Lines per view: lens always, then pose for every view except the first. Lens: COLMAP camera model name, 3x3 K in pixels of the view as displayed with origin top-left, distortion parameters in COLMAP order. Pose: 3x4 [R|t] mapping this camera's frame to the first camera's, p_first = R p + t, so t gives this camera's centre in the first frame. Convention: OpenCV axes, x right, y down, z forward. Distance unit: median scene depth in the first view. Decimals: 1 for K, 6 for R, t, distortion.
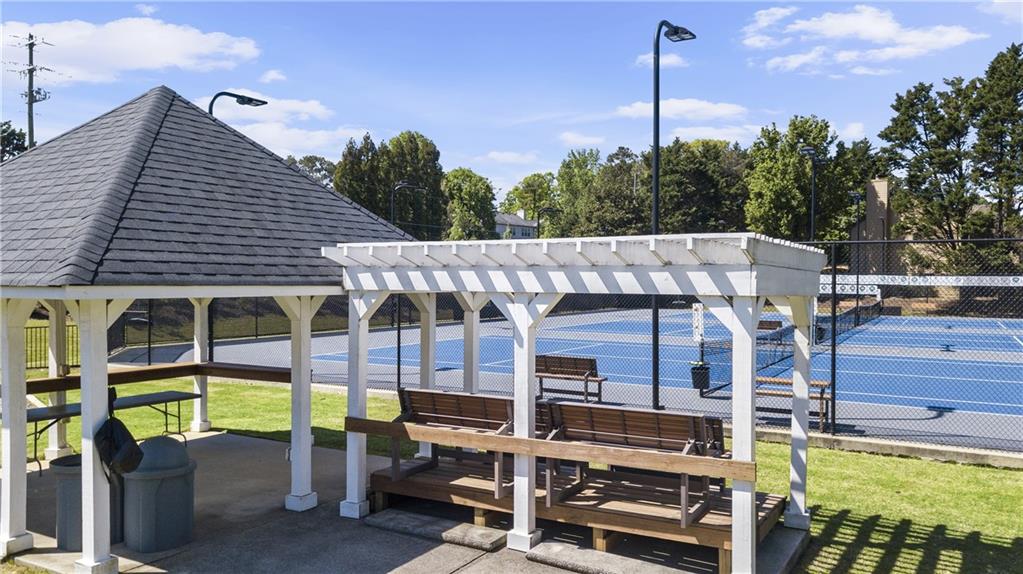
lens RADIAL K [[799.1, 0, 511.5], [0, 799.1, 287.0], [0, 0, 1]] dist [0.054628, -0.001623]
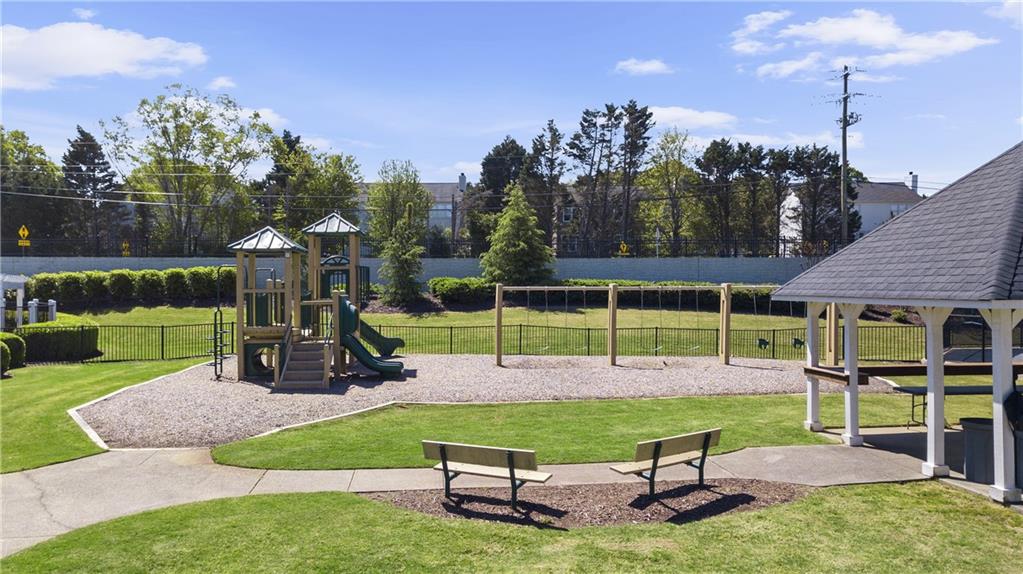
lens RADIAL K [[799.1, 0, 511.5], [0, 799.1, 287.0], [0, 0, 1]] dist [0.054628, -0.001623]
pose [[0.614045, -0.004455, -0.789259, 0.038424], [0.002191, 0.999990, -0.003940, -0.007902], [0.789268, 0.000690, 0.614048, -0.236152]]
